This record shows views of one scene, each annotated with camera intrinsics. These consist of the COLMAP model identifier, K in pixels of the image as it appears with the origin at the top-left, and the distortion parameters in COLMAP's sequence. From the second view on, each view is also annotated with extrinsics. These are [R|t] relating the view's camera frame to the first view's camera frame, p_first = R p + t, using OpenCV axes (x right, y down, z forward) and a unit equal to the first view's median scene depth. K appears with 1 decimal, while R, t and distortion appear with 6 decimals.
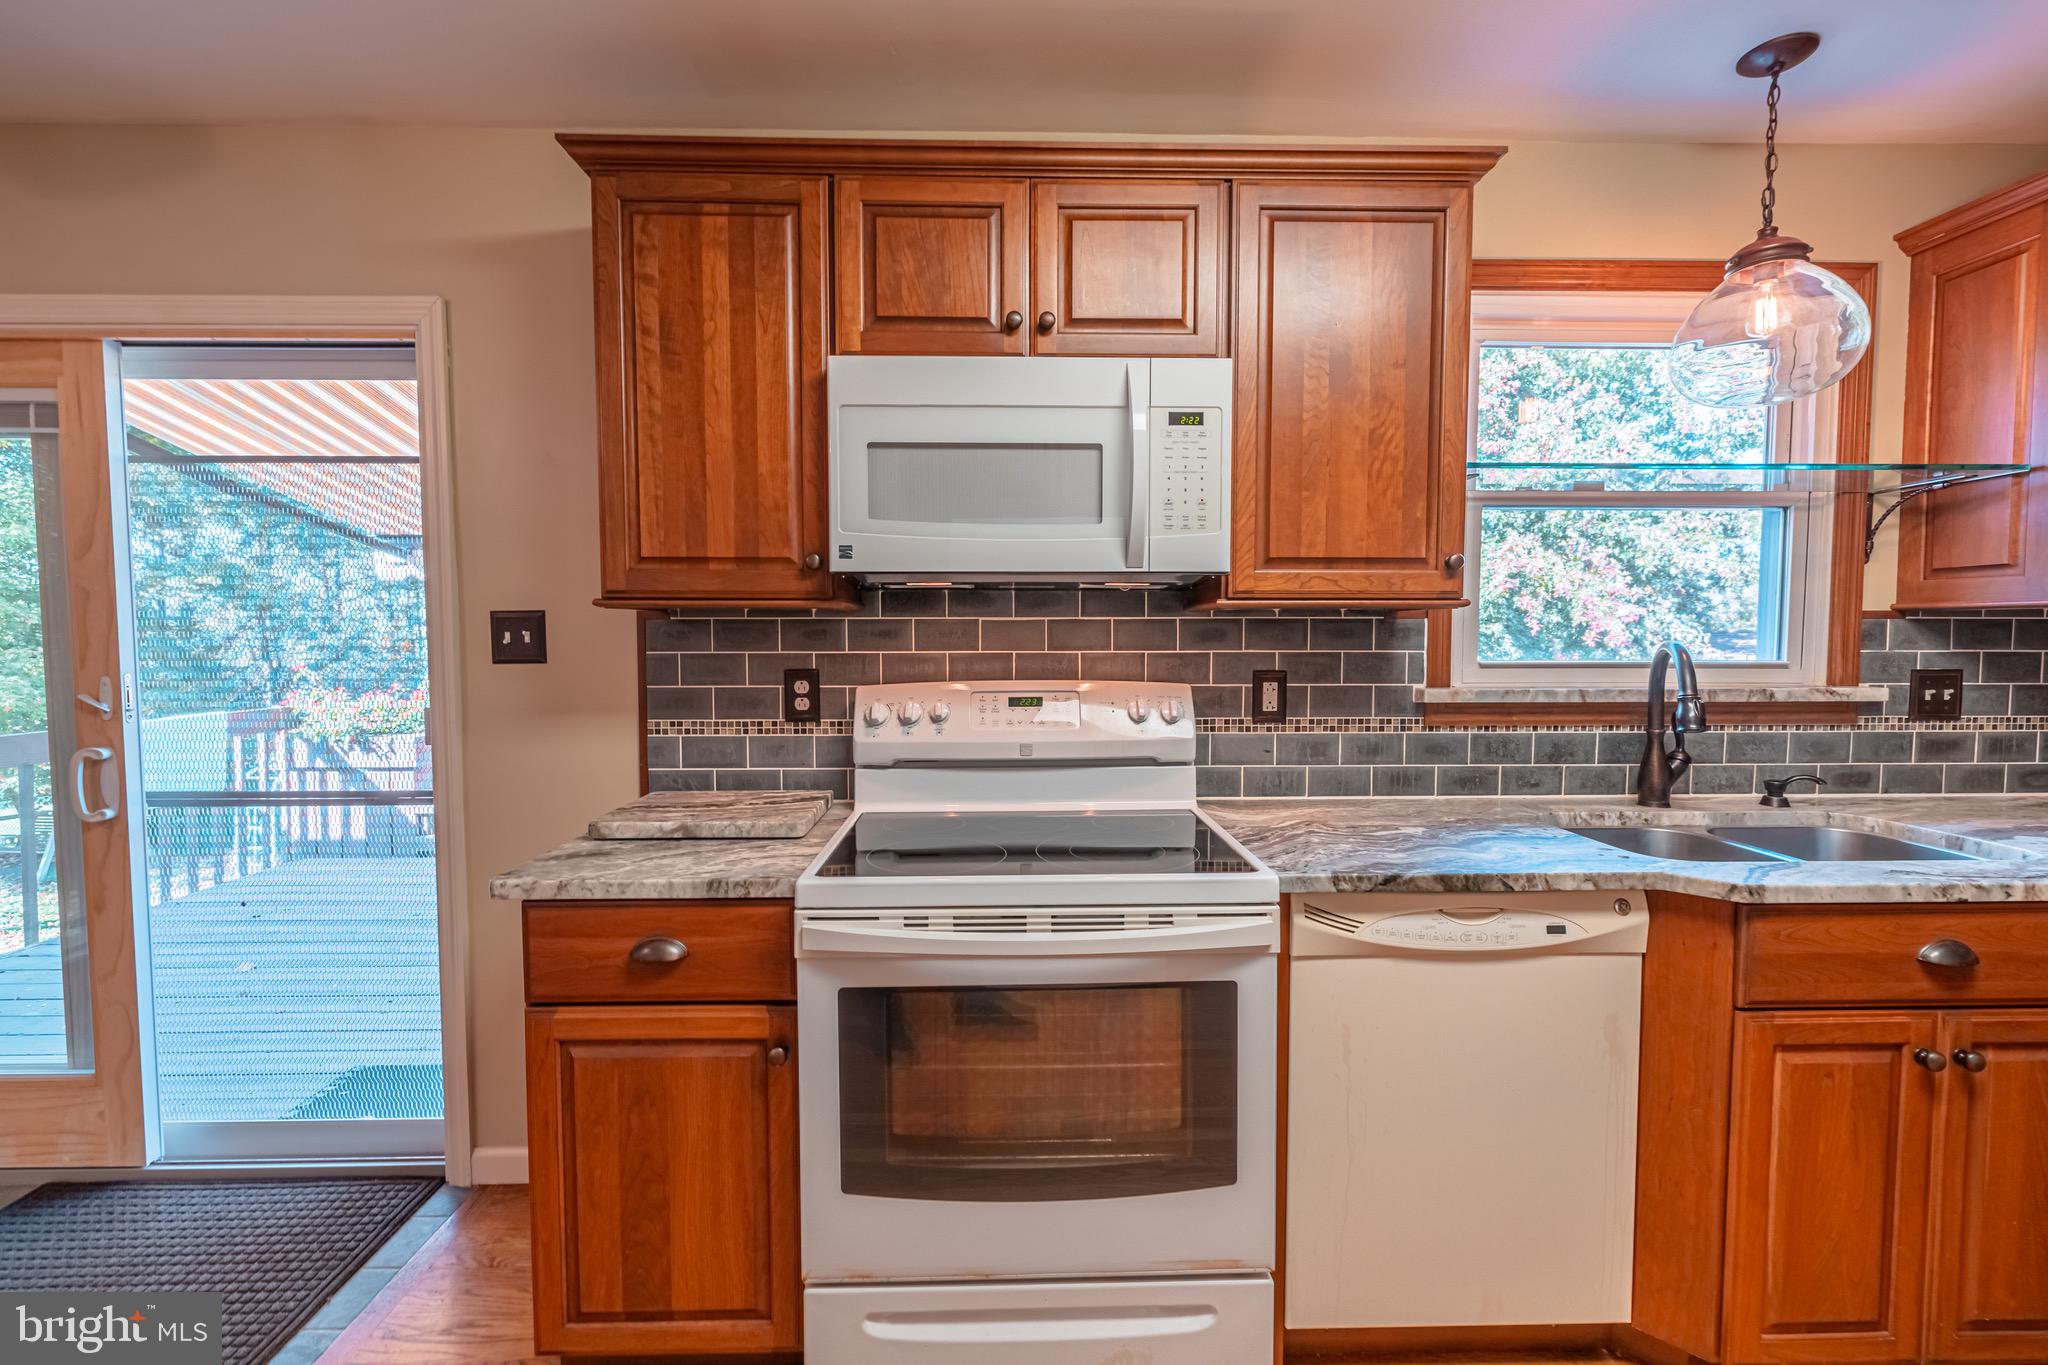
lens RADIAL K [[869.3, 0, 1024.4], [0, 869.3, 671.0], [0, 0, 1]] dist [0.000302, 0.000271]
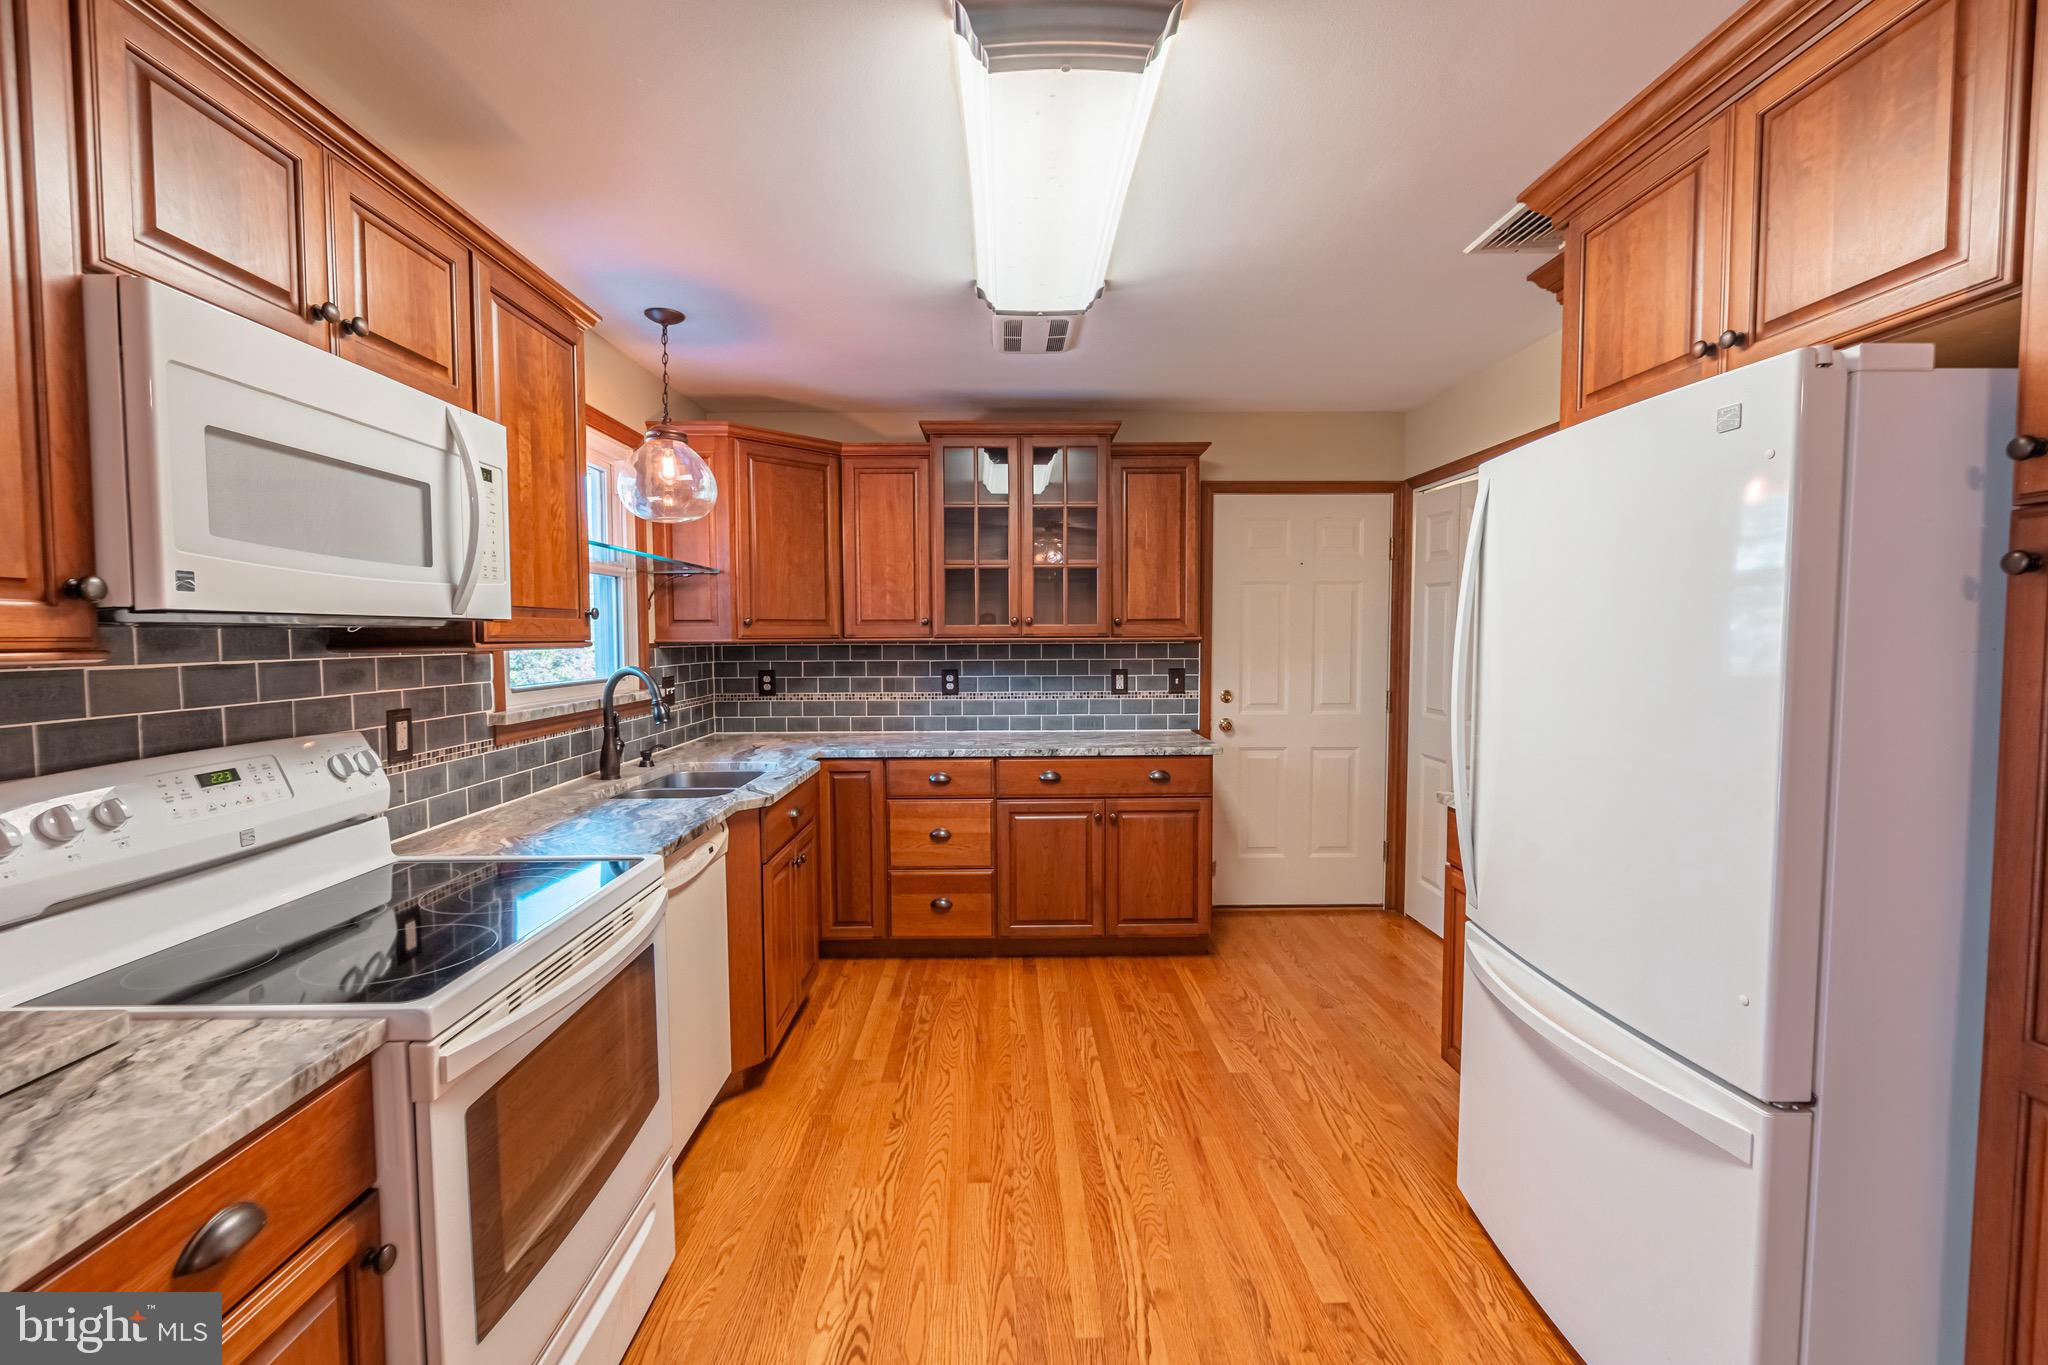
lens RADIAL K [[869.3, 0, 1024.5], [0, 869.3, 682.6], [0, 0, 1]] dist [0.000302, 0.000271]
pose [[0.002467, -0.054136, 0.998531, -0.702621], [0.041438, 0.997681, 0.053987, -0.054865], [-0.999138, 0.041244, 0.004704, 0.284129]]
